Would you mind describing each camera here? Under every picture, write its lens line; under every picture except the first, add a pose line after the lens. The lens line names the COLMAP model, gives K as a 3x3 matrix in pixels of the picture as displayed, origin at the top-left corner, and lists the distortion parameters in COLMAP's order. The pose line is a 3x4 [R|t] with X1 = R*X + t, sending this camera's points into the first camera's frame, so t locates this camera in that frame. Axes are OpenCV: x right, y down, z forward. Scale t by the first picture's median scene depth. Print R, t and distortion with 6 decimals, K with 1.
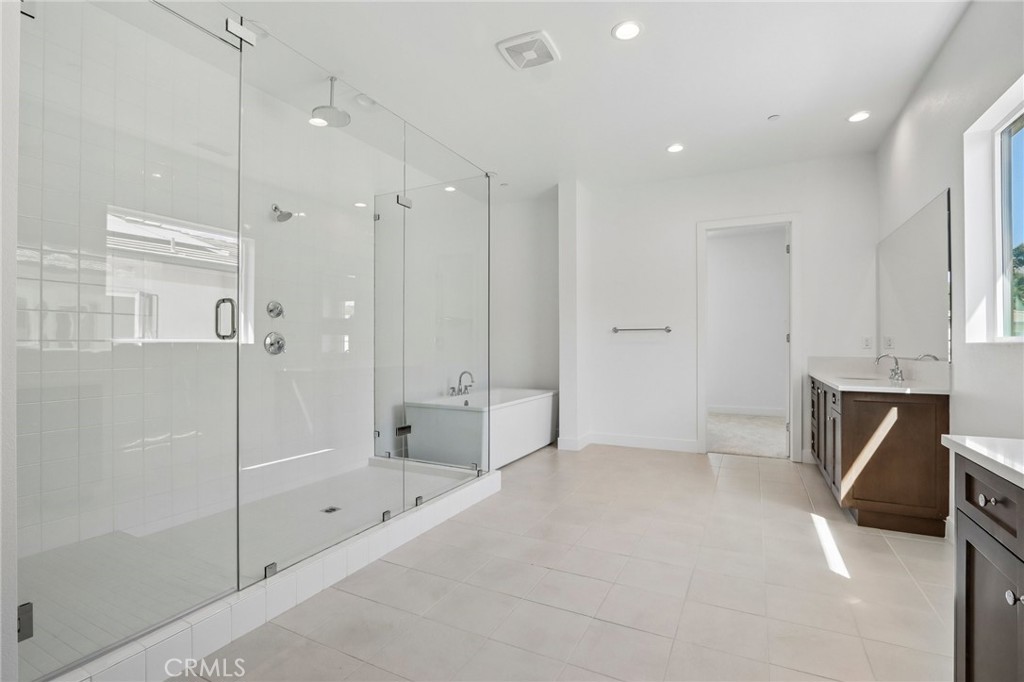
lens RADIAL K [[473.7, 0, 514.4], [0, 473.7, 344.9], [0, 0, 1]] dist [-0.014980, 0.000712]
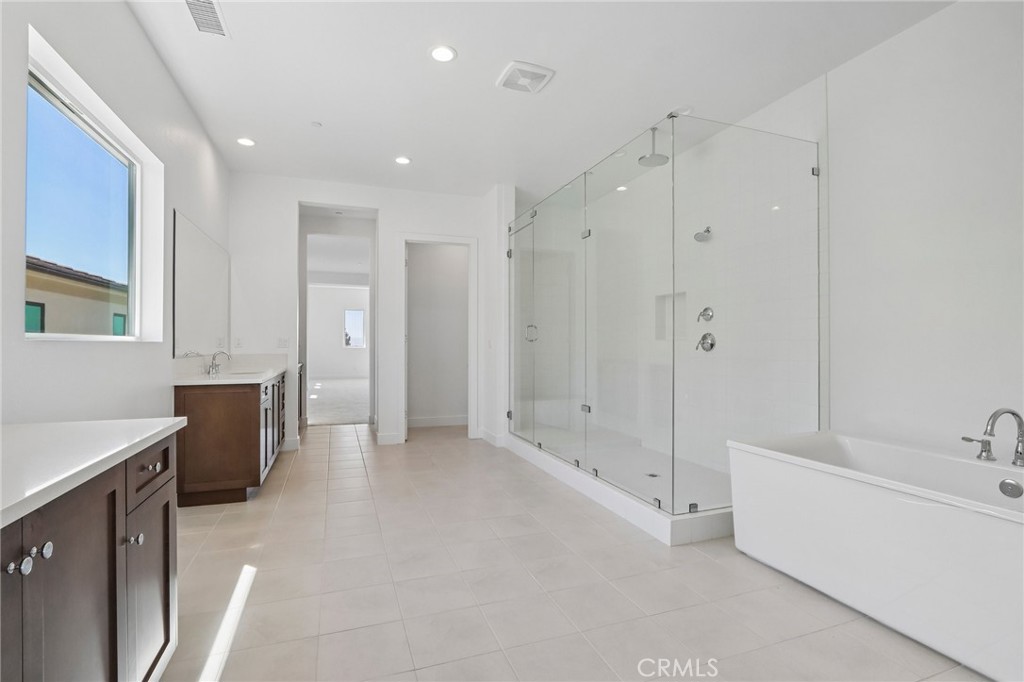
lens RADIAL K [[473.7, 0, 512.0], [0, 473.7, 341.3], [0, 0, 1]] dist [-0.014980, 0.000712]
pose [[-0.680079, -0.003460, -0.733131, 0.810586], [0.001258, 0.999982, -0.005886, 0.001183], [0.733138, -0.004925, -0.680062, 1.624240]]
